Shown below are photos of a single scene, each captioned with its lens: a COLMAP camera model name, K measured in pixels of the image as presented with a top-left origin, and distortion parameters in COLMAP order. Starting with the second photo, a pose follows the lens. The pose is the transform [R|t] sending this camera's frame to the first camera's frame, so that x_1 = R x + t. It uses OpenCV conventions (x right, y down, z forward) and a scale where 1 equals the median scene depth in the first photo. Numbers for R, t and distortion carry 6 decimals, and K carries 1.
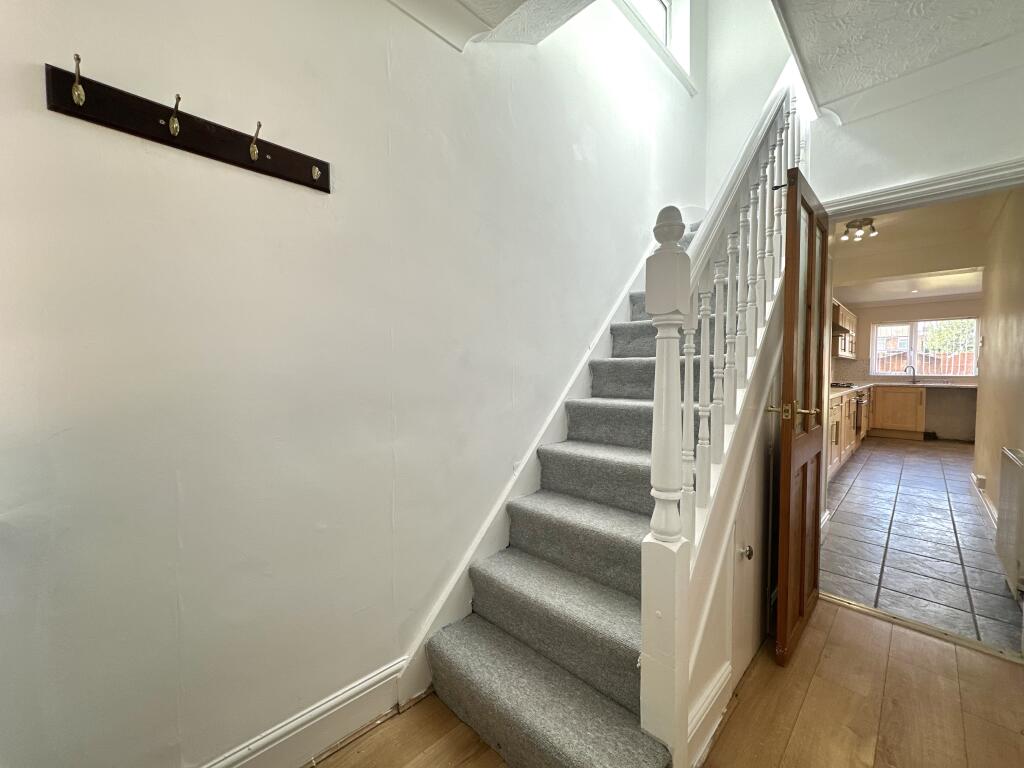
lens RADIAL K [[407.6, 0, 512.0], [0, 407.6, 384.0], [0, 0, 1]] dist [-0.001364, 0.000287]
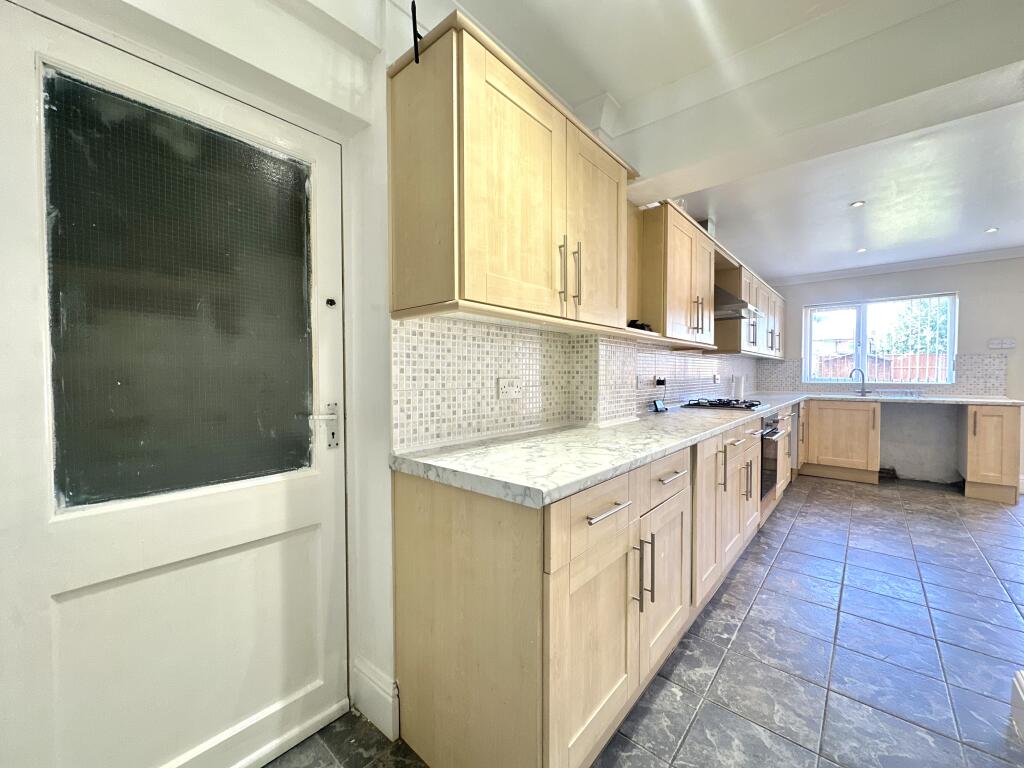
lens RADIAL K [[407.6, 0, 512.0], [0, 407.6, 384.0], [0, 0, 1]] dist [-0.001364, 0.000287]
pose [[0.997732, -0.008284, 0.066796, 0.383617], [0.009067, 0.999894, -0.011421, -0.017655], [-0.066694, 0.012000, 0.997701, 0.387586]]
